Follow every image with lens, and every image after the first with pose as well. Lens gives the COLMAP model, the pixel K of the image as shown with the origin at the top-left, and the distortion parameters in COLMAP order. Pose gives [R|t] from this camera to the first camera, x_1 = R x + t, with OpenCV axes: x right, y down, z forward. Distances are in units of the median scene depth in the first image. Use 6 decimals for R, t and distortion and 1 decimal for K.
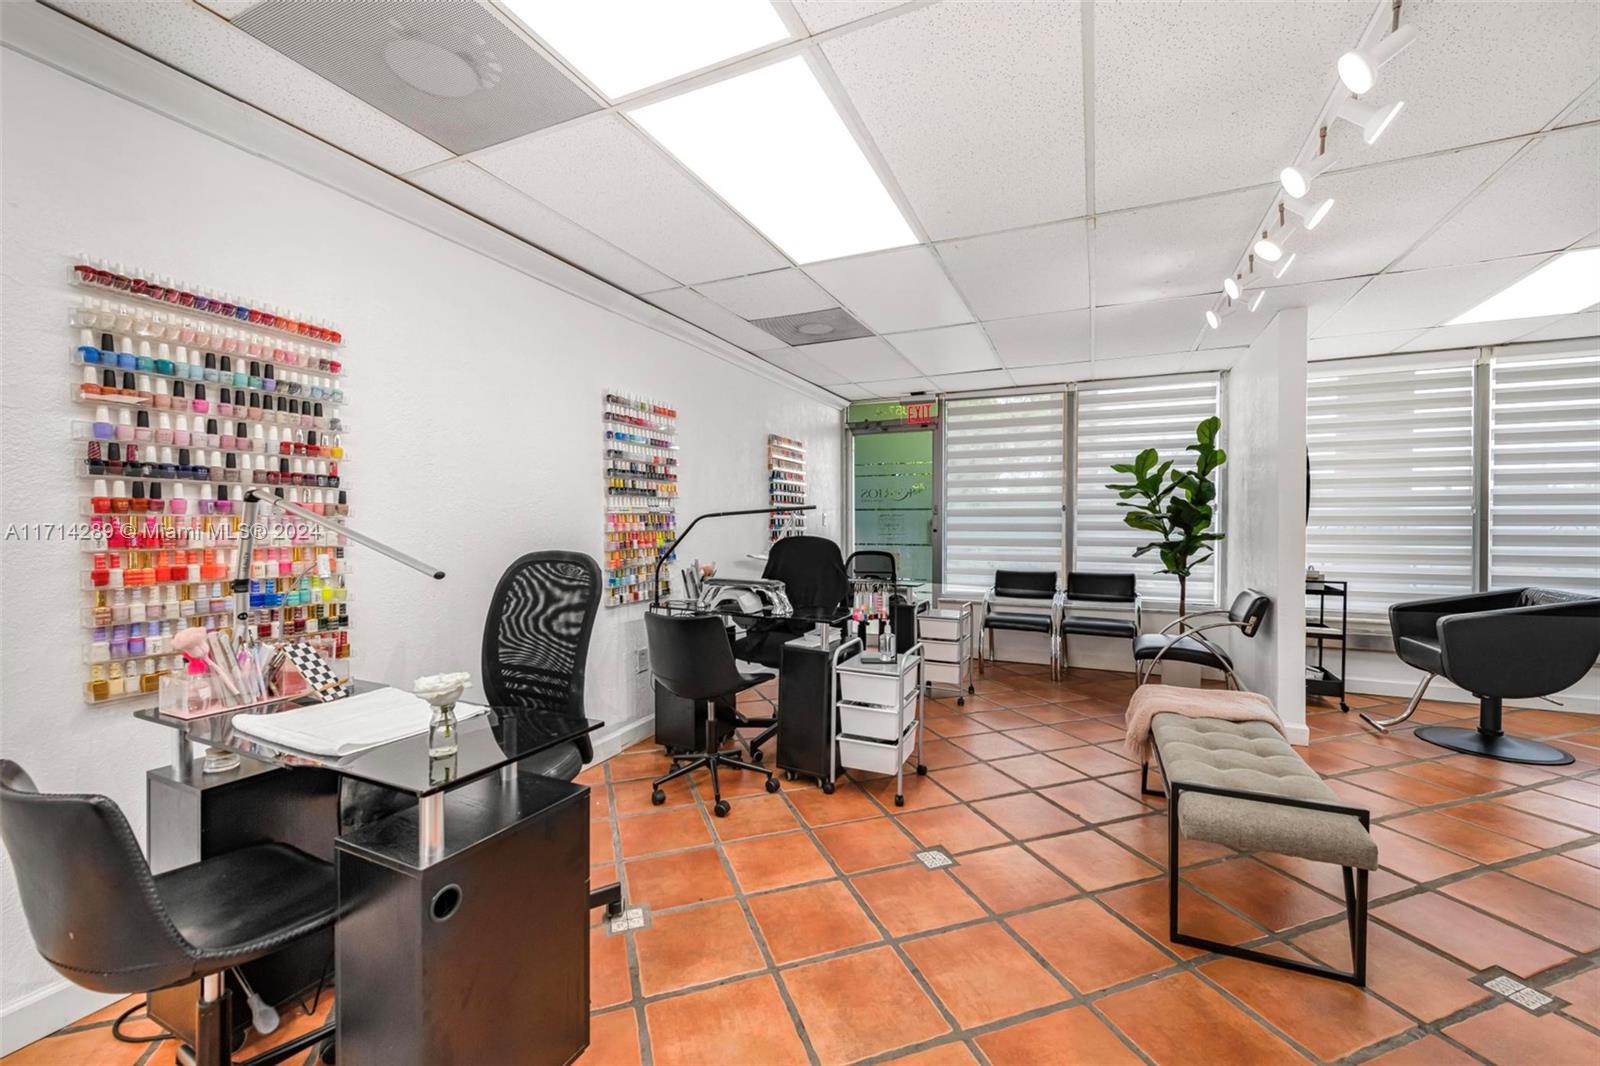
lens RADIAL K [[644.3, 0, 806.7], [0, 644.3, 531.6], [0, 0, 1]] dist [0.010196, -0.004555]
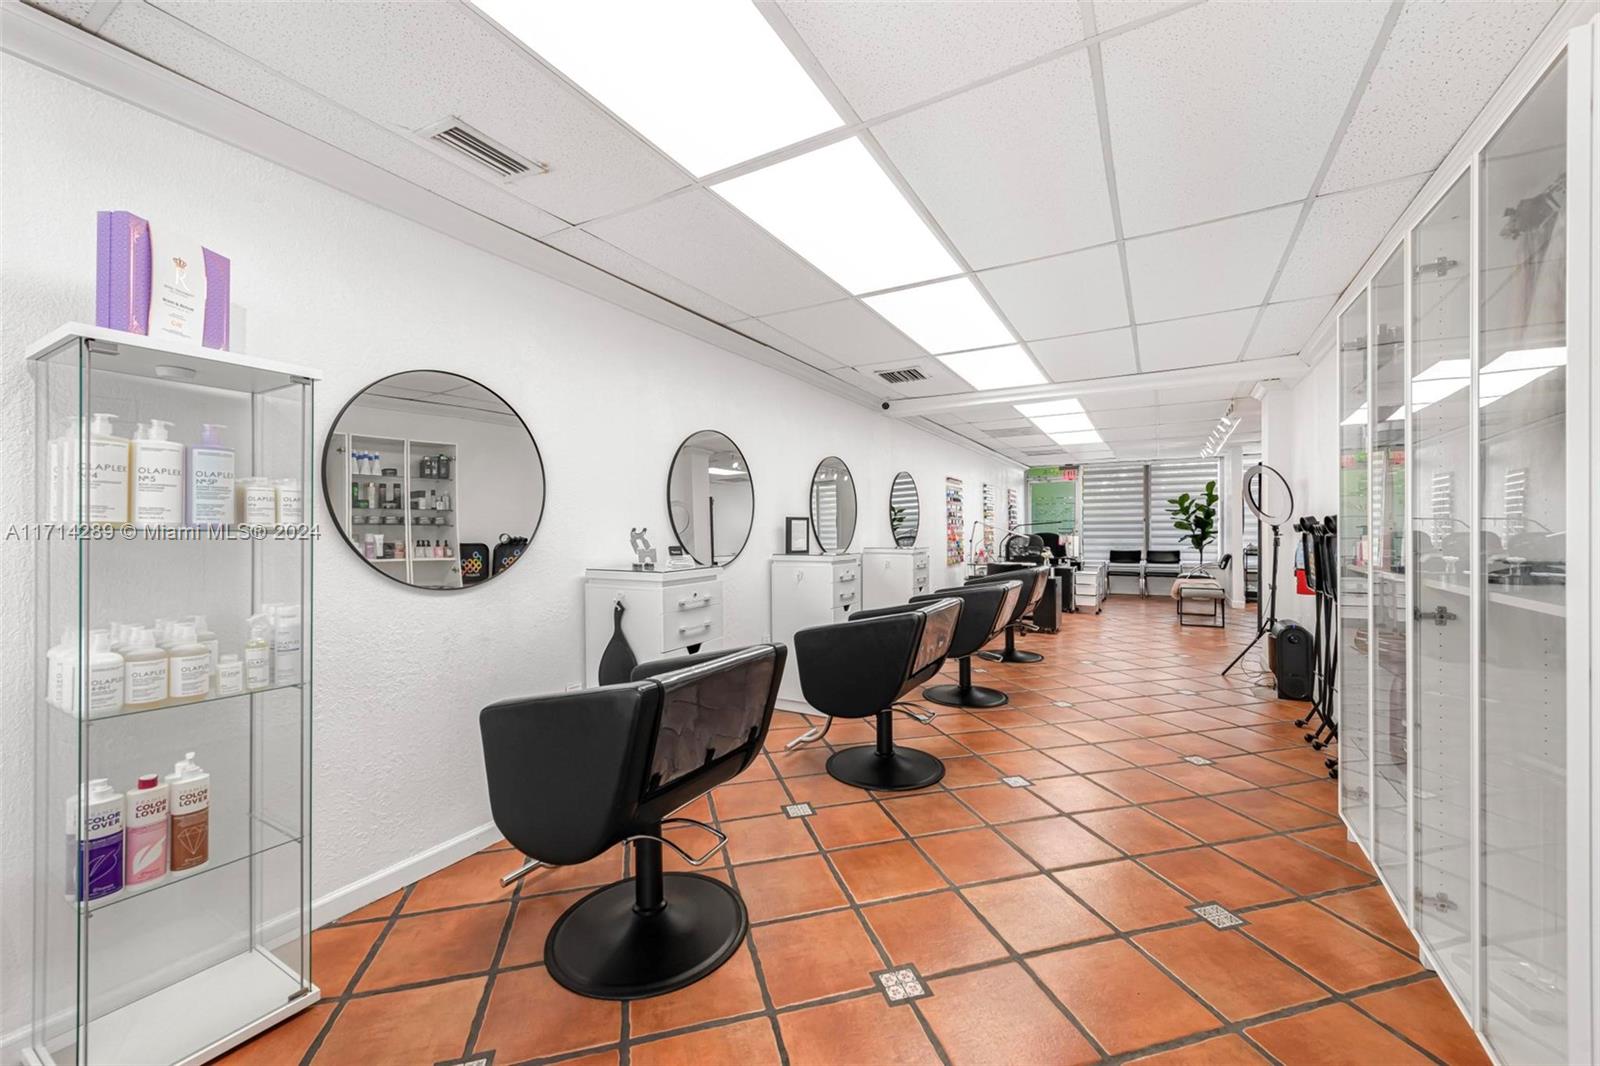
lens RADIAL K [[620.7, 0, 805.6], [0, 620.7, 533.0], [0, 0, 1]] dist [0.001744, -0.000174]
pose [[0.995066, -0.006666, -0.098993, -0.652376], [0.005998, 0.999957, -0.007045, 0.018141], [0.099035, 0.006416, 0.995063, -1.464303]]
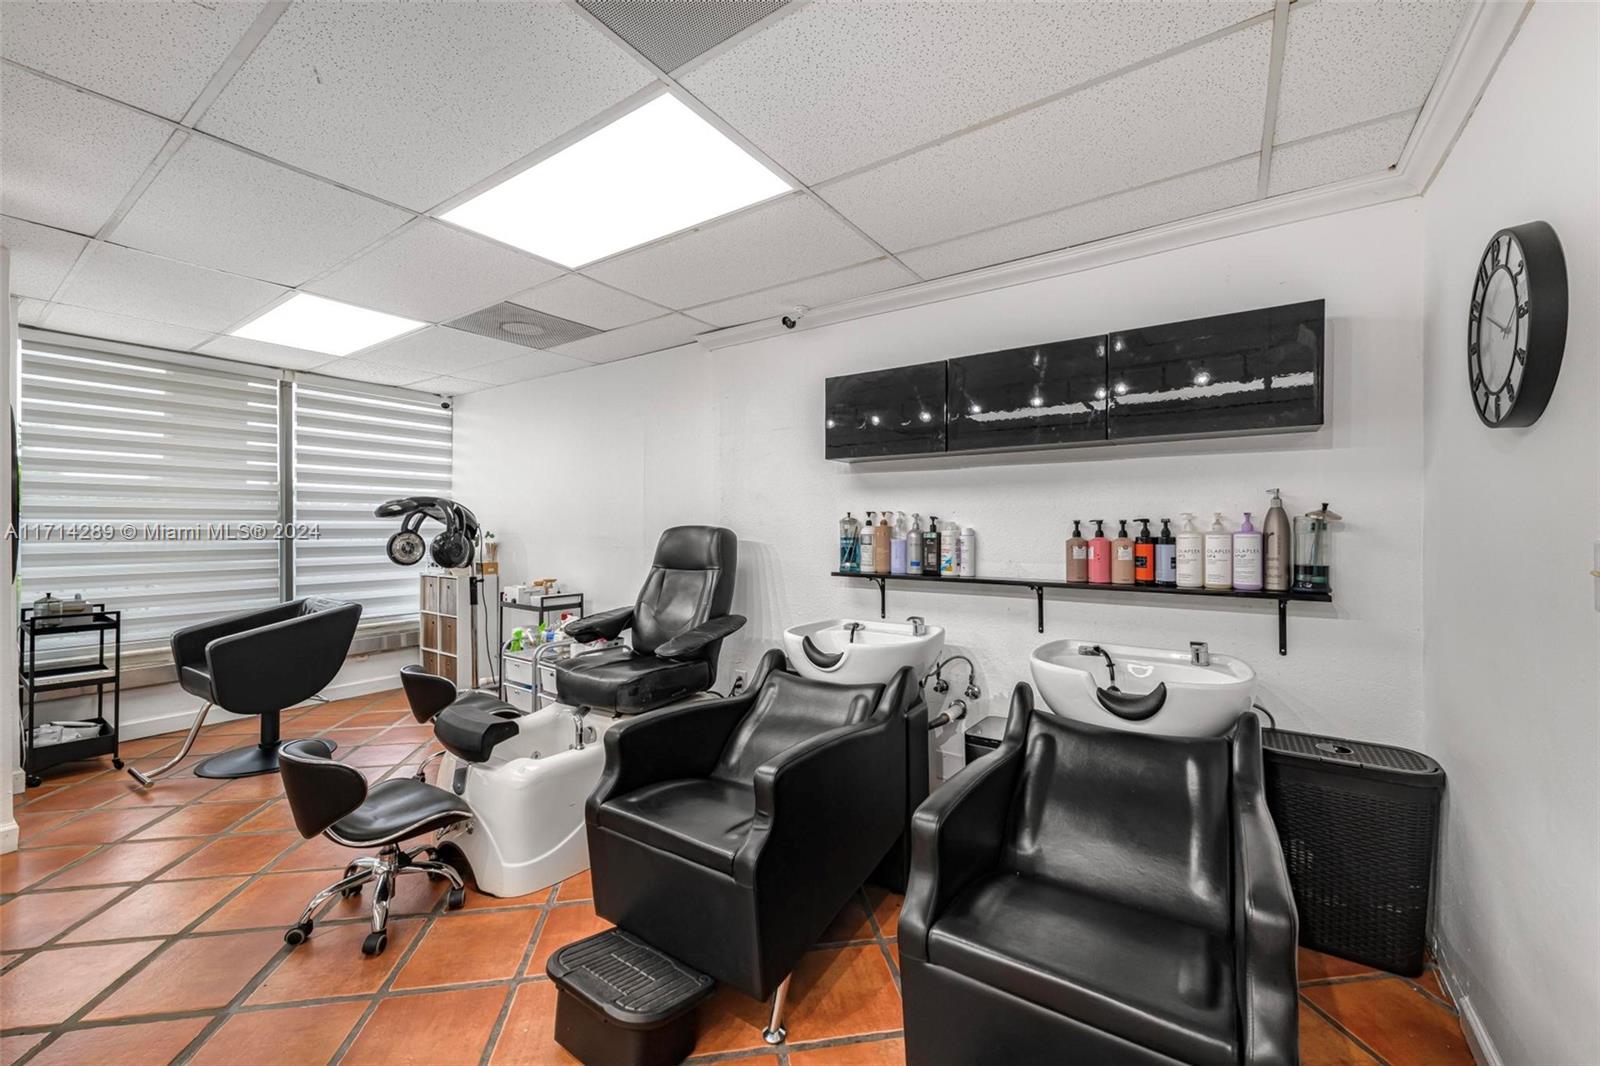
lens RADIAL K [[632.1, 0, 798.3], [0, 632.1, 521.9], [0, 0, 1]] dist [0.008044, -0.000681]
pose [[0.171541, 0.007230, 0.985150, 0.177907], [0.009281, 0.999917, -0.008955, -0.021423], [-0.985133, 0.010679, 0.171460, 0.004120]]
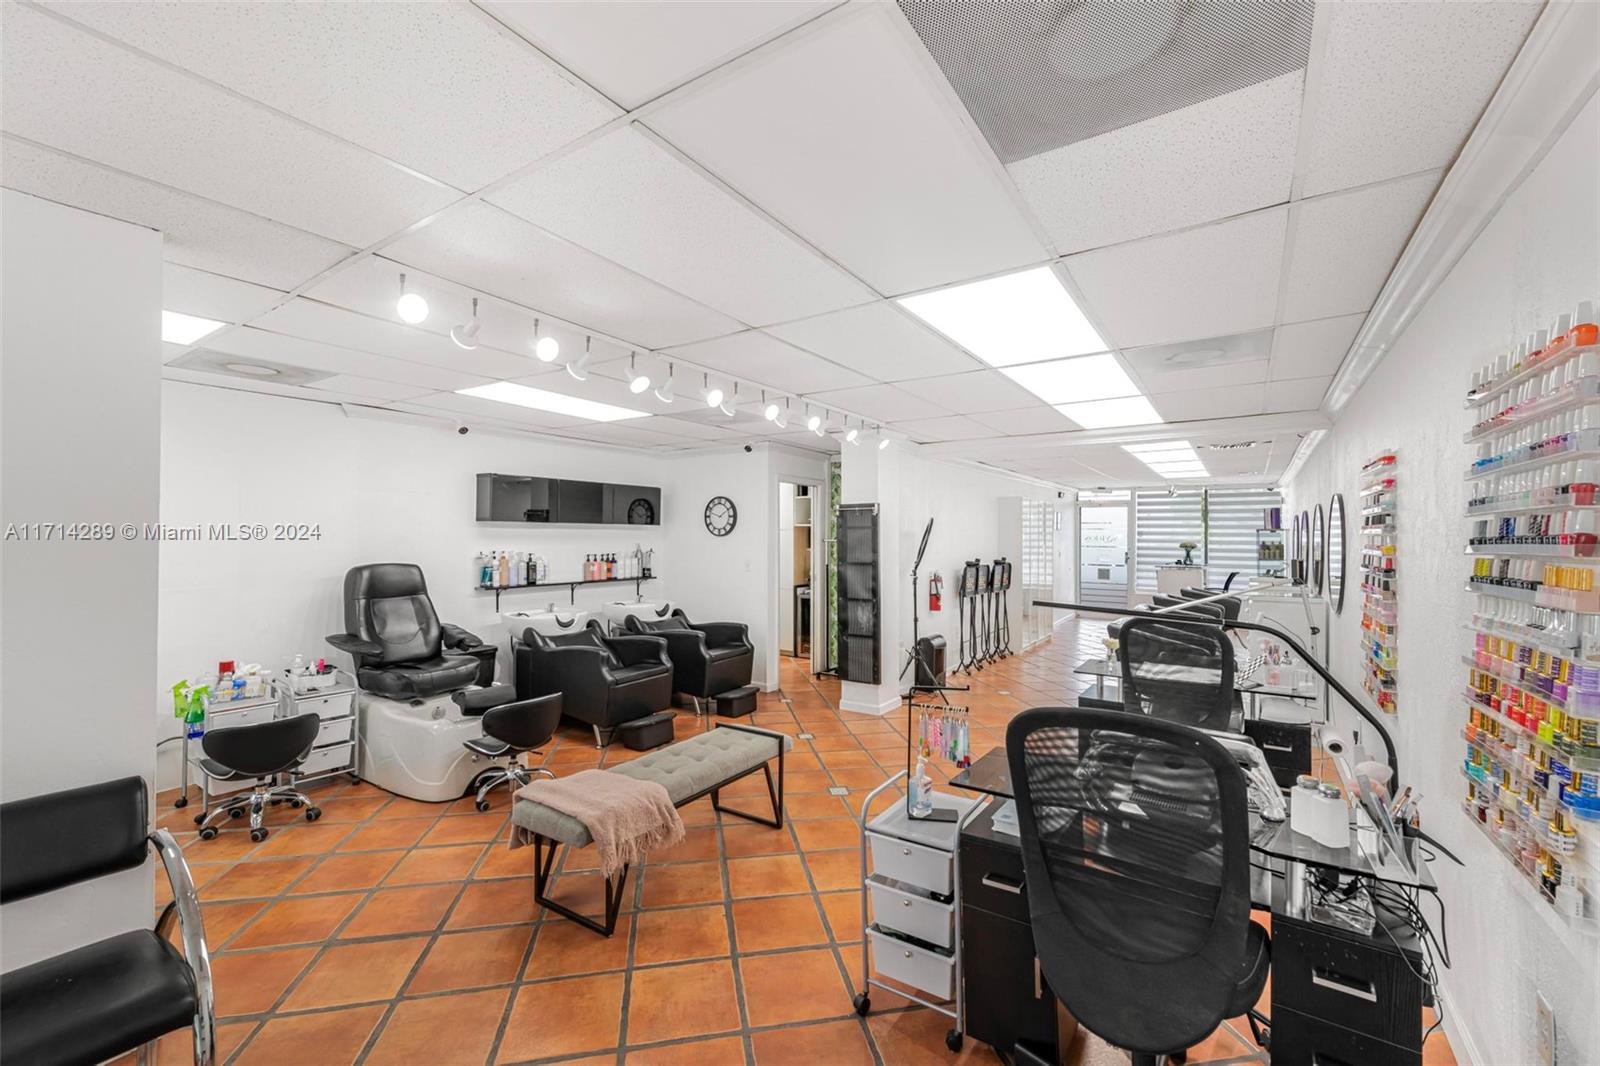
lens RADIAL K [[644.3, 0, 805.2], [0, 644.3, 533.2], [0, 0, 1]] dist [0.010196, -0.004555]
pose [[-0.988444, -0.002901, 0.151560, 0.107020], [-0.002557, 0.999994, 0.002461, -0.077885], [-0.151566, 0.002045, -0.988445, 1.189875]]
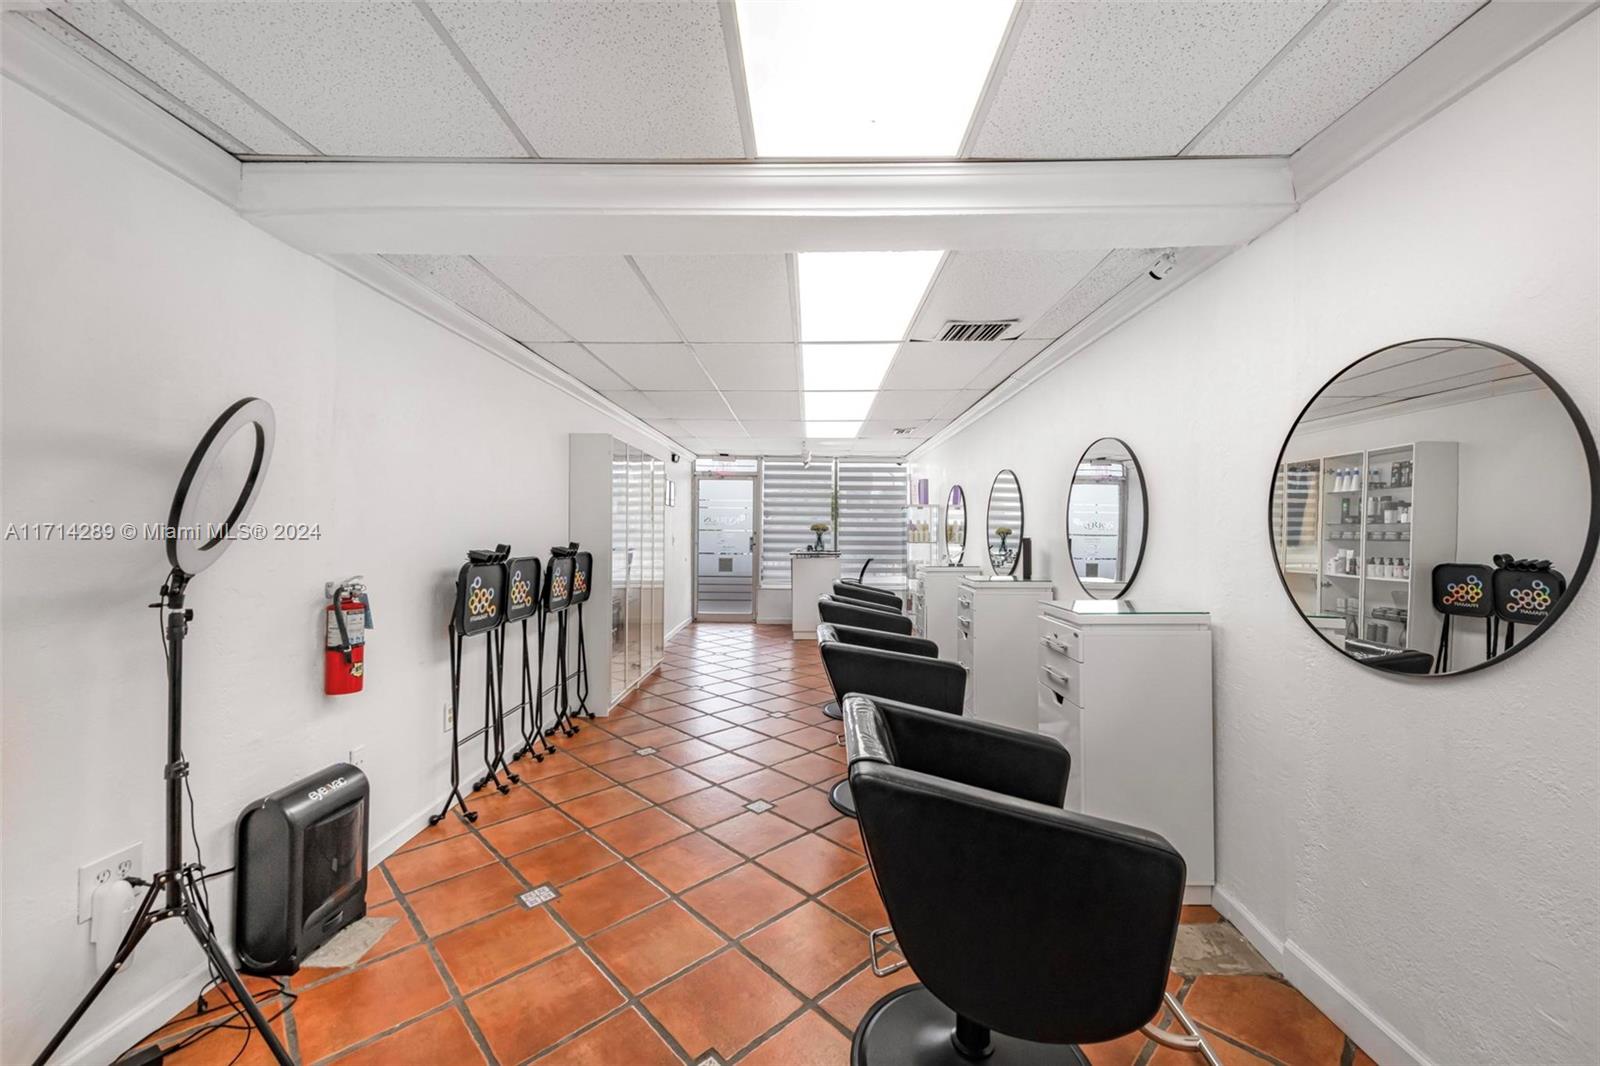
lens RADIAL K [[632.1, 0, 792.7], [0, 632.1, 529.1], [0, 0, 1]] dist [0.008044, -0.000681]
pose [[-0.916071, -0.001811, -0.401012, -0.102611], [-0.004406, 0.999975, 0.005549, -0.031670], [0.400992, 0.006850, -0.916056, 0.250072]]
